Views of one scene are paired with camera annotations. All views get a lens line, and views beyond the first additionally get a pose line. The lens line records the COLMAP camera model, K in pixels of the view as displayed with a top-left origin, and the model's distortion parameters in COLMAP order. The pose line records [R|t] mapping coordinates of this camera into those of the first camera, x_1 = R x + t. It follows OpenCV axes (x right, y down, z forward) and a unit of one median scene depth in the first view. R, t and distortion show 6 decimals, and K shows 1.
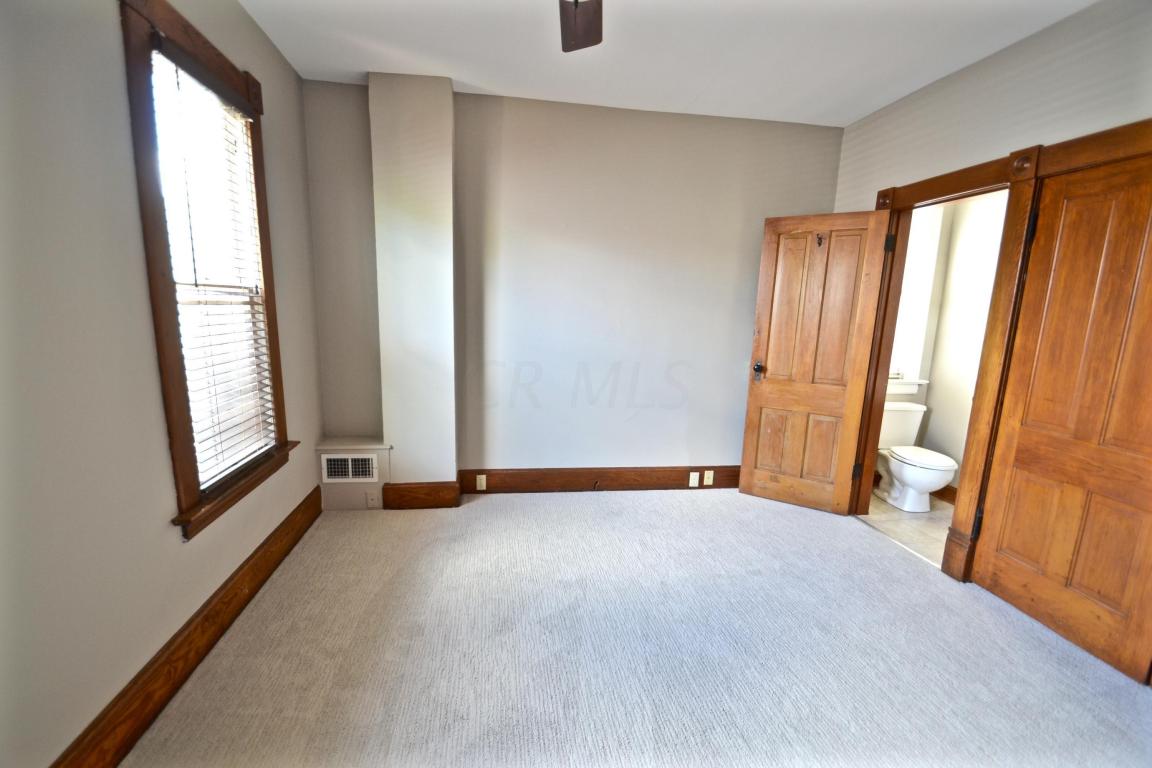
lens RADIAL K [[510.9, 0, 564.8], [0, 510.9, 404.4], [0, 0, 1]] dist [0.004222, -0.012403]
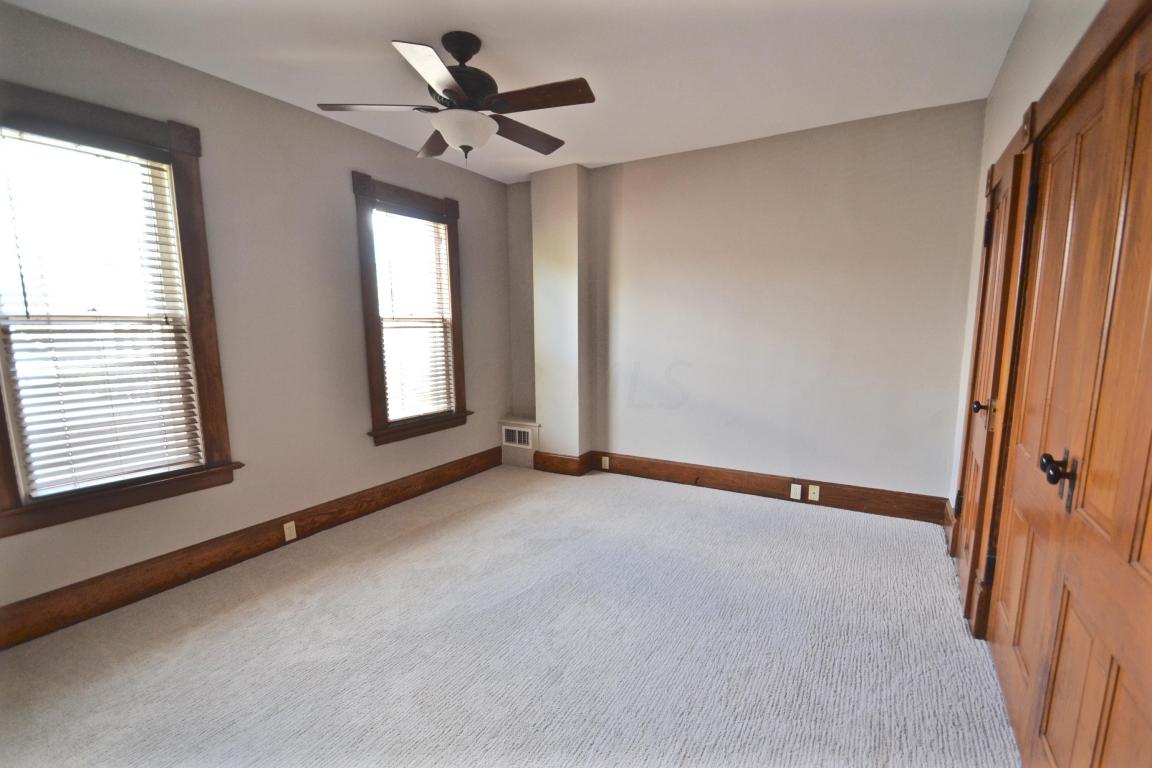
lens RADIAL K [[510.9, 0, 564.8], [0, 510.9, 404.4], [0, 0, 1]] dist [0.004222, -0.012403]
pose [[0.770908, 0.061031, -0.634015, 0.611750], [-0.087773, 0.996082, -0.010840, 0.034764], [0.630869, 0.064006, 0.773244, -0.056282]]
